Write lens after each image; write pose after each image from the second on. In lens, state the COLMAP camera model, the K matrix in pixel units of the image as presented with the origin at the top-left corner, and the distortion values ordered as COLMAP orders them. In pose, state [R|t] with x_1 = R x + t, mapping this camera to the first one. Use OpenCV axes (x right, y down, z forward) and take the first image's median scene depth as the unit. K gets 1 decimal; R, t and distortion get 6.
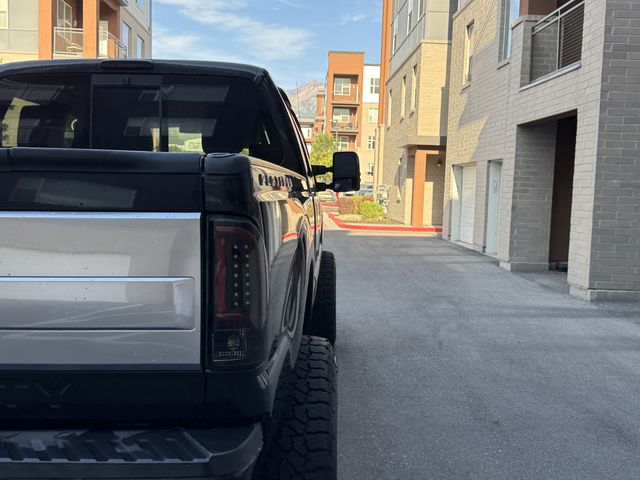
lens RADIAL K [[706.6, 0, 320.0], [0, 706.6, 240.0], [0, 0, 1]] dist [0.220365, -0.554037]
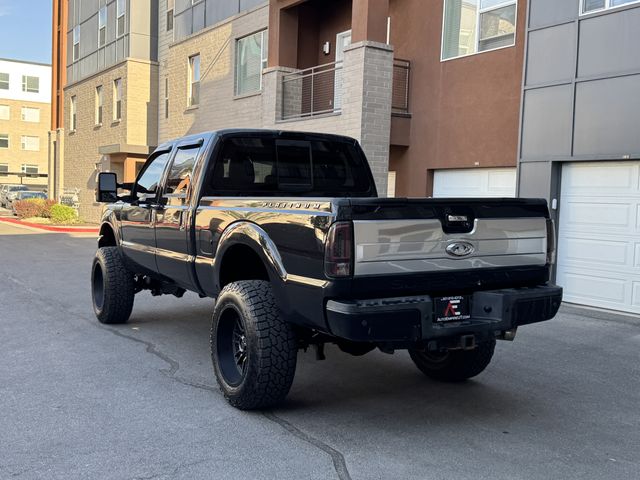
lens RADIAL K [[706.6, 0, 320.0], [0, 706.6, 240.0], [0, 0, 1]] dist [0.220365, -0.554037]
pose [[0.848637, -0.032213, 0.527994, -0.288152], [0.032828, 0.999427, 0.008212, 0.000485], [-0.527957, 0.010364, 0.849208, -0.127708]]
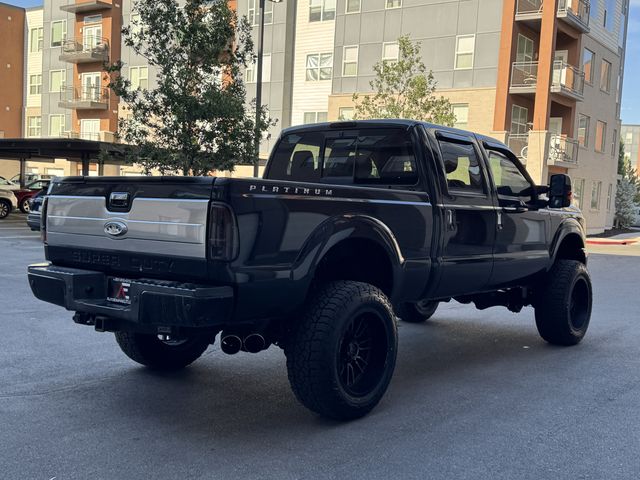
lens RADIAL K [[716.9, 0, 320.0], [0, 716.9, 240.0], [0, 0, 1]] dist [0.052311, -0.004729]
pose [[0.802772, 0.049848, -0.594199, 0.178506], [-0.070425, 0.997451, -0.011467, 0.011324], [0.592113, 0.051052, 0.804236, -0.087865]]
